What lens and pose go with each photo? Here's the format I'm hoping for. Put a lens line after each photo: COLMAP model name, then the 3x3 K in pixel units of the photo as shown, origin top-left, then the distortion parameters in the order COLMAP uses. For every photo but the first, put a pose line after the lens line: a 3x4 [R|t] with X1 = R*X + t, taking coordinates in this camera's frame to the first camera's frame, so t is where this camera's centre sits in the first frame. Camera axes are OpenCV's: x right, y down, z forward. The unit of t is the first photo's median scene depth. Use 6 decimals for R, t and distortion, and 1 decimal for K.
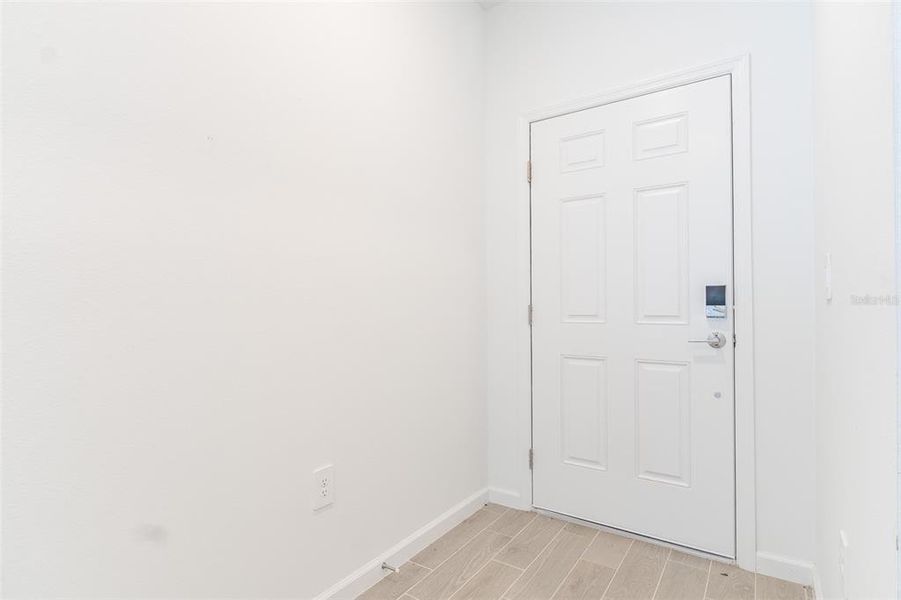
lens RADIAL K [[455.4, 0, 449.3], [0, 455.4, 303.2], [0, 0, 1]] dist [-0.000920, -0.000410]
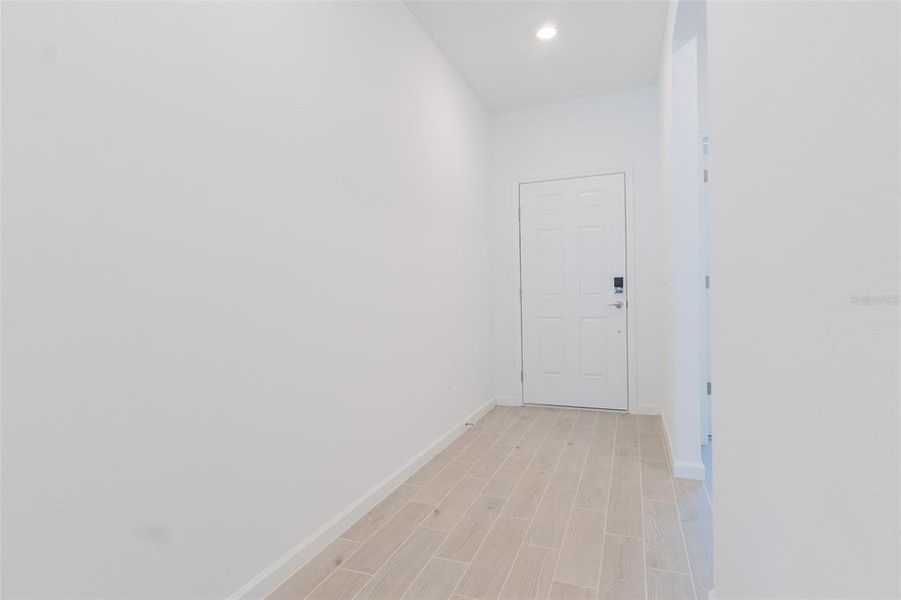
lens RADIAL K [[455.4, 0, 449.3], [0, 455.4, 303.2], [0, 0, 1]] dist [-0.000920, -0.000410]
pose [[0.975312, -0.016753, 0.220195, -0.568636], [0.012802, 0.999731, 0.019355, 0.026000], [-0.220460, -0.016059, 0.975264, -0.773991]]
